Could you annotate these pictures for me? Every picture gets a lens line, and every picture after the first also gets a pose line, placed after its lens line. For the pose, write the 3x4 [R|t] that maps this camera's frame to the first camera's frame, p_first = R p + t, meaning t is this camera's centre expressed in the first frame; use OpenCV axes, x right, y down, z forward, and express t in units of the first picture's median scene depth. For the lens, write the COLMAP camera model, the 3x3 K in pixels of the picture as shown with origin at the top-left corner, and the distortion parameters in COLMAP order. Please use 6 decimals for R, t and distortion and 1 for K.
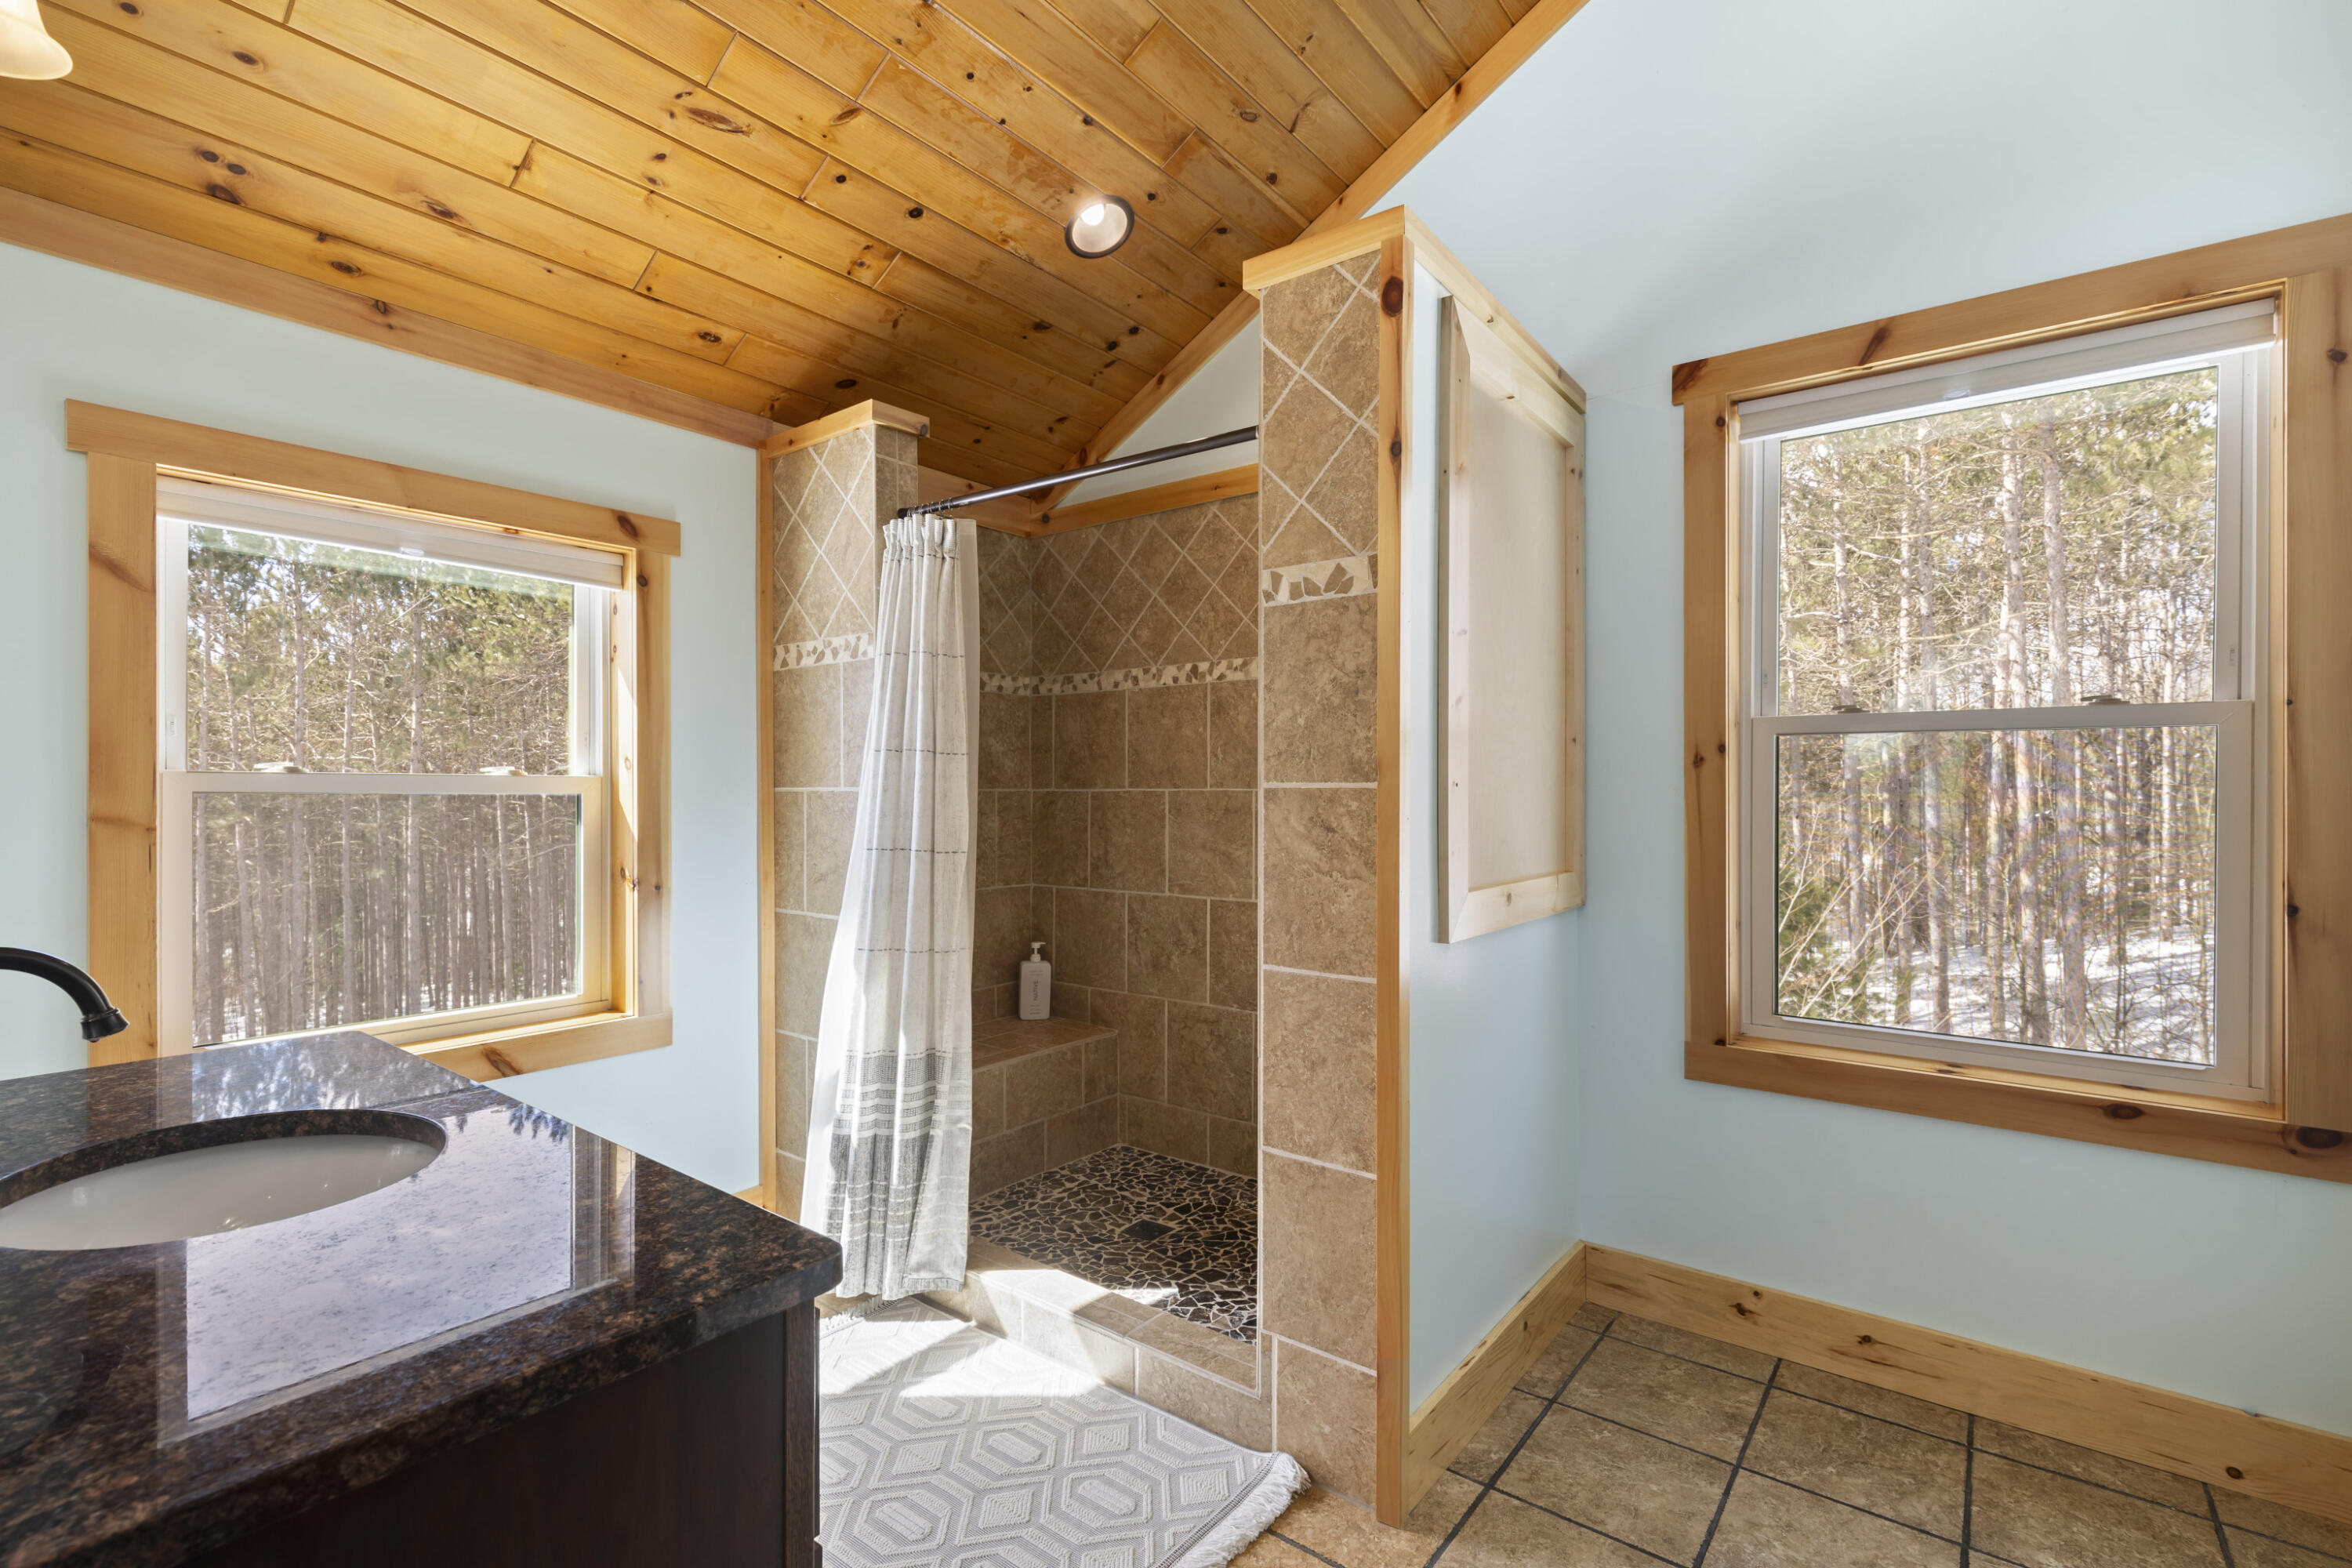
lens RADIAL K [[1082.5, 0, 1177.2], [0, 1082.5, 788.0], [0, 0, 1]] dist [0.000935, -0.000585]
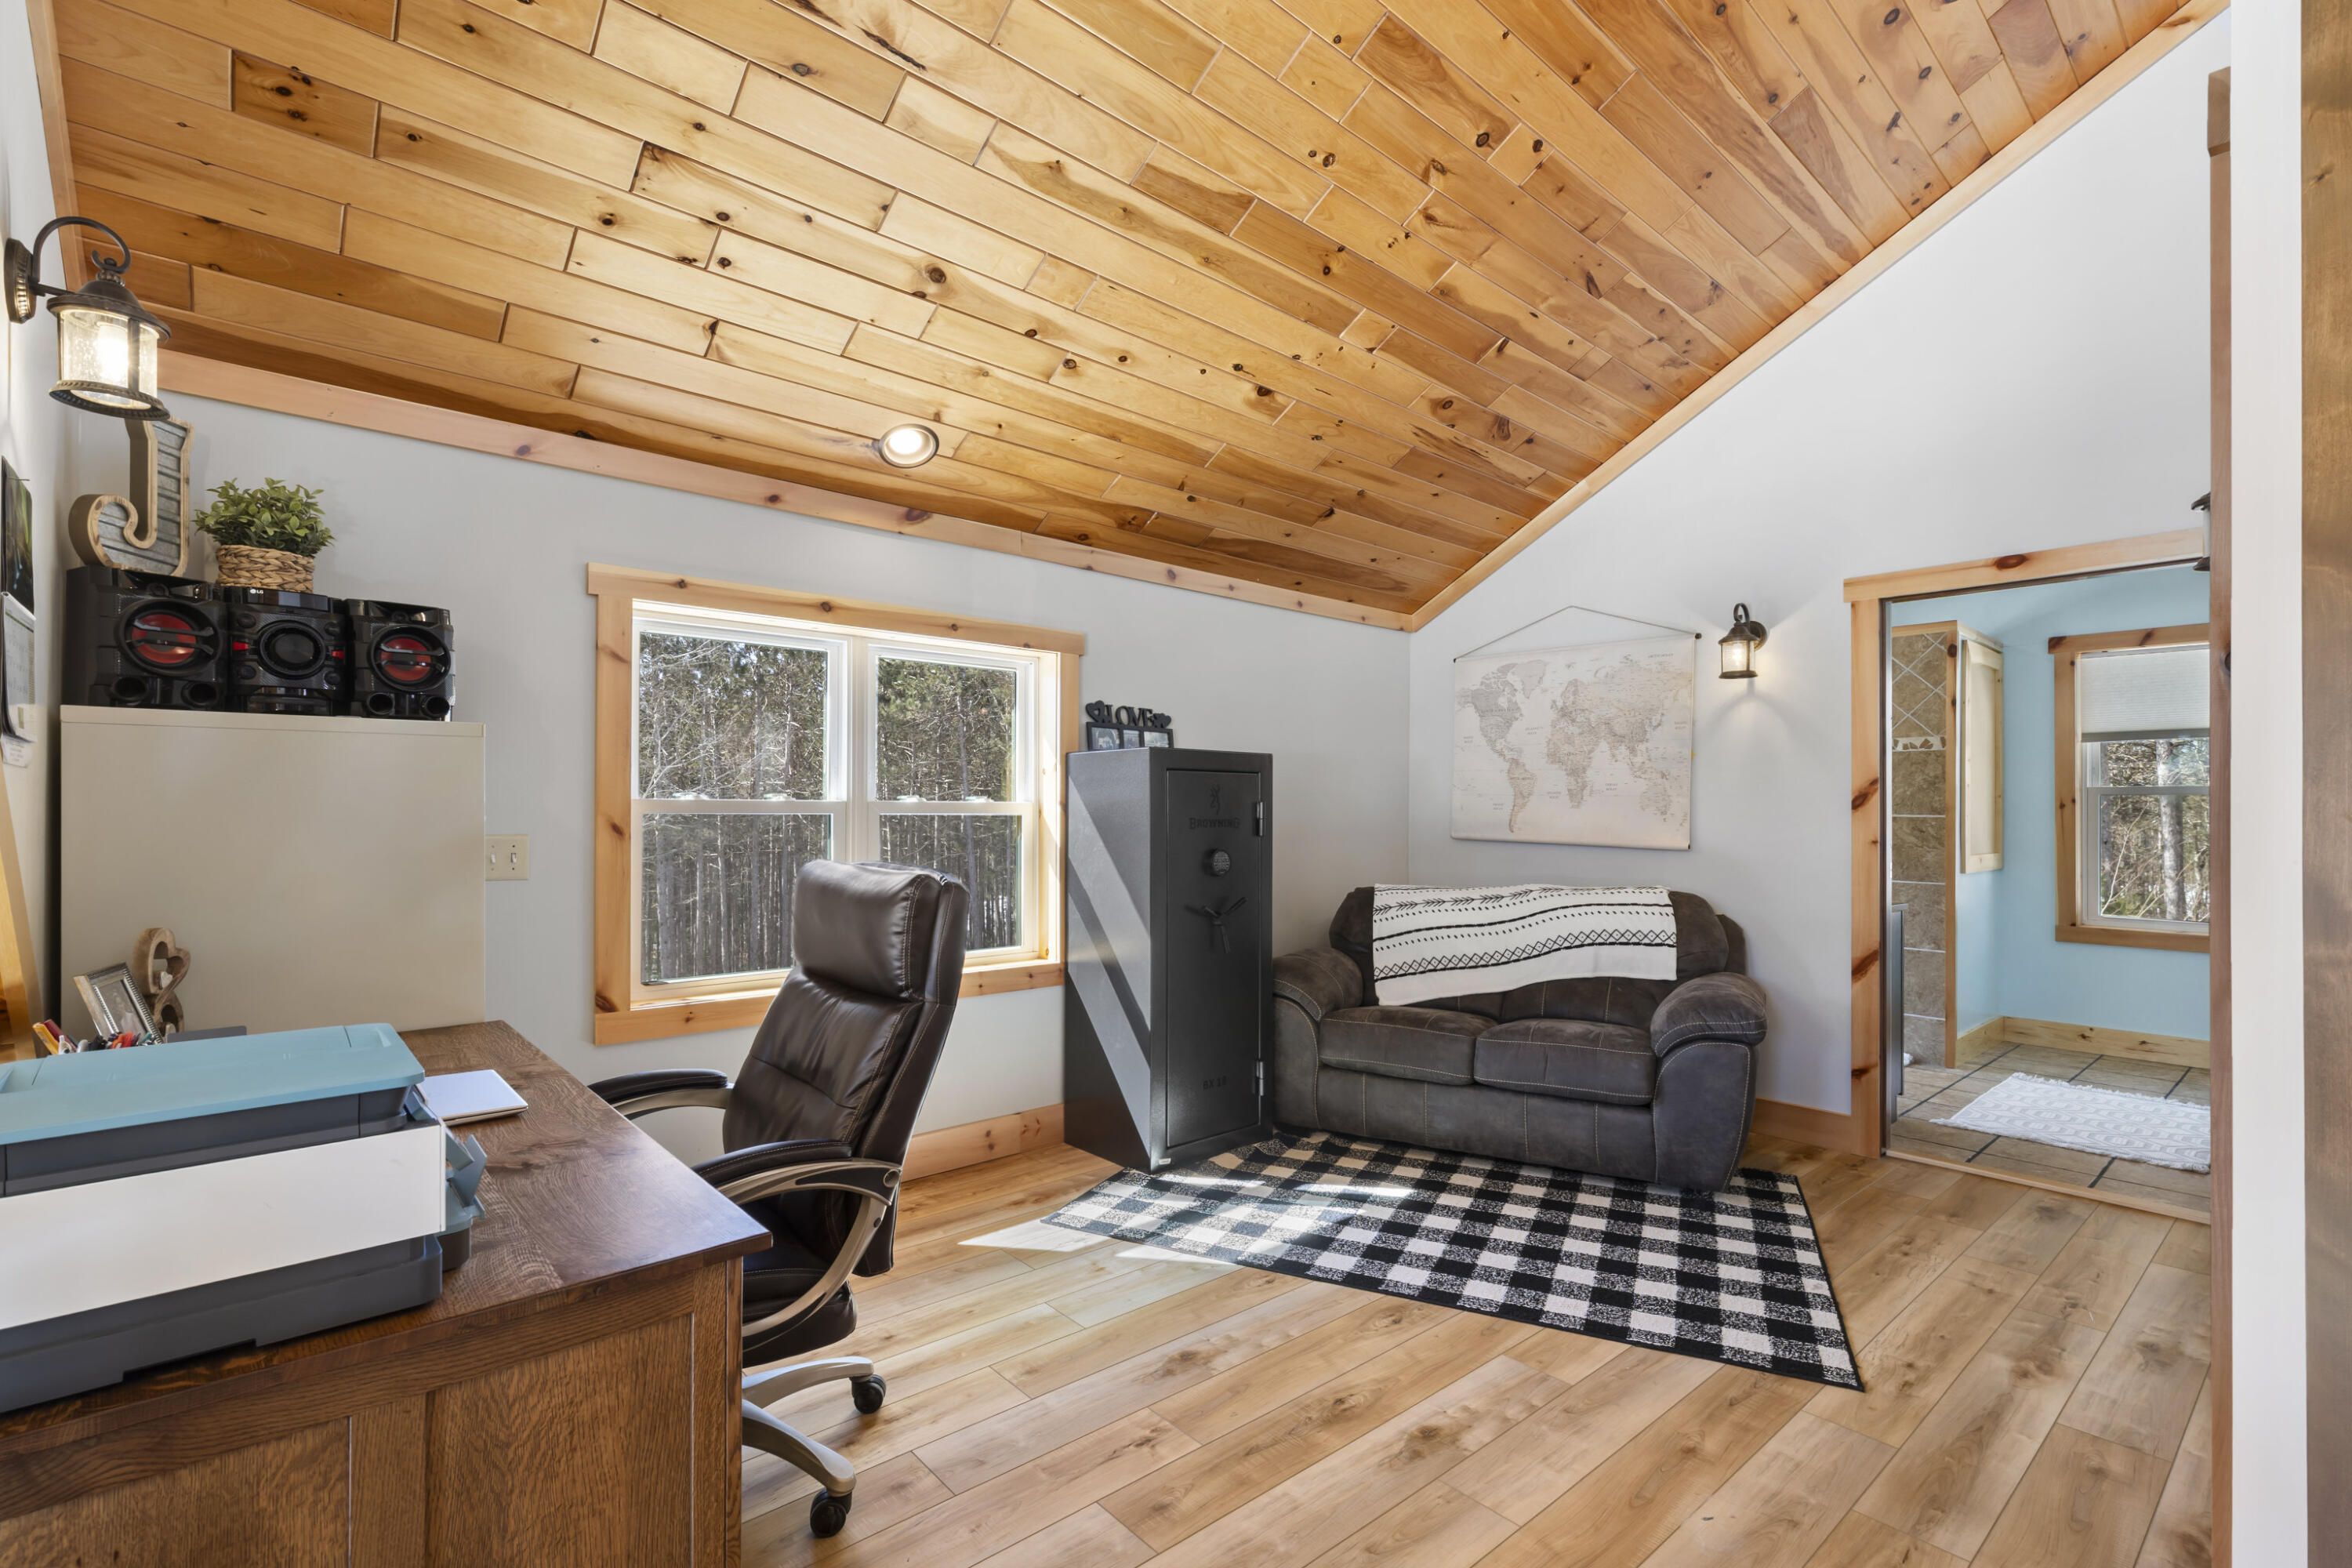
lens RADIAL K [[1082.5, 0, 1173.6], [0, 1082.5, 799.4], [0, 0, 1]] dist [0.000935, -0.000585]
pose [[0.981337, 0.003534, -0.192266, -1.208790], [-0.005717, 0.999925, -0.010799, -0.003574], [0.192213, 0.011697, 0.981284, -2.115001]]
